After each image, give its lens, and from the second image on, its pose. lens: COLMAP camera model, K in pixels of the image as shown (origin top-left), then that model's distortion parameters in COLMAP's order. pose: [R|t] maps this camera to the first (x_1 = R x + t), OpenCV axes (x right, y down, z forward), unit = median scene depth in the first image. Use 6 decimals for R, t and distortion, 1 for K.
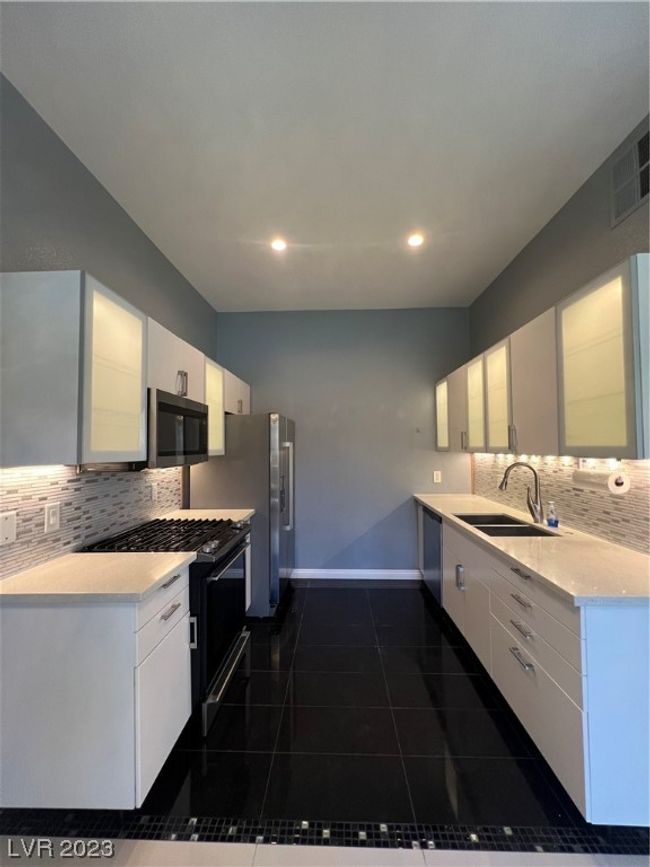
lens RADIAL K [[349.9, 0, 323.0], [0, 349.9, 434.2], [0, 0, 1]] dist [-0.001721, 0.001410]
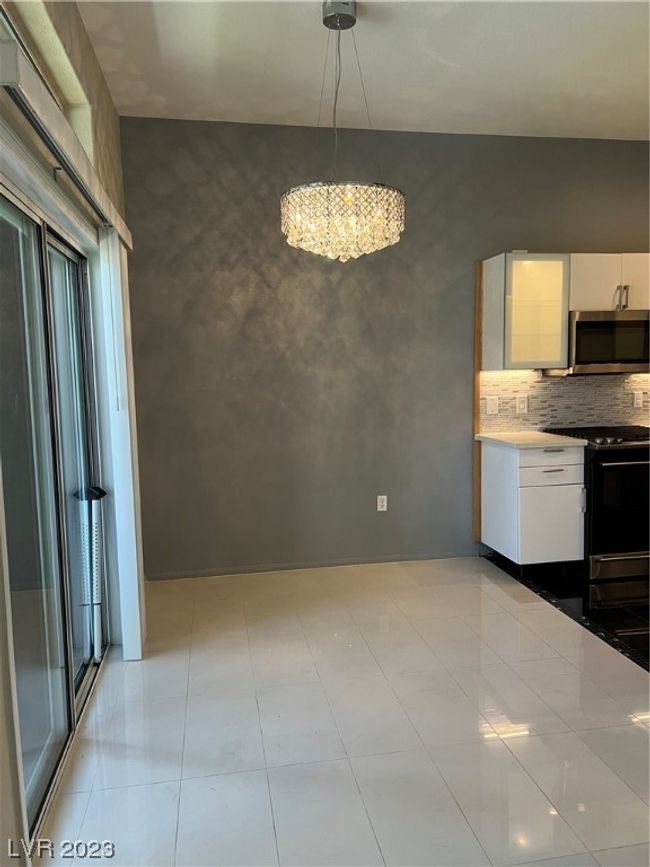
lens RADIAL K [[642.4, 0, 328.8], [0, 642.4, 434.5], [0, 0, 1]] dist [0.028715, -0.009469]
pose [[0.210127, 0.106474, -0.971859, 1.317910], [0.057479, 0.990987, 0.120997, -0.016870], [0.975983, -0.081286, 0.202114, -0.302817]]
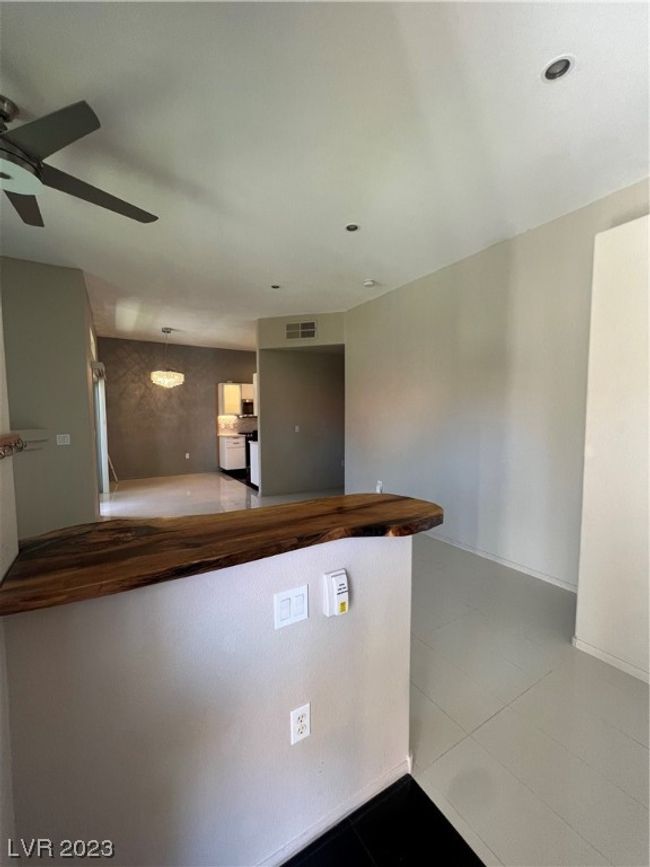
lens RADIAL K [[349.9, 0, 326.1], [0, 349.9, 432.5], [0, 0, 1]] dist [-0.001721, 0.001410]
pose [[0.547659, 0.052461, -0.835055, 3.155441], [0.031812, 0.996005, 0.083436, -0.037568], [0.836097, -0.072259, 0.543802, -0.487857]]
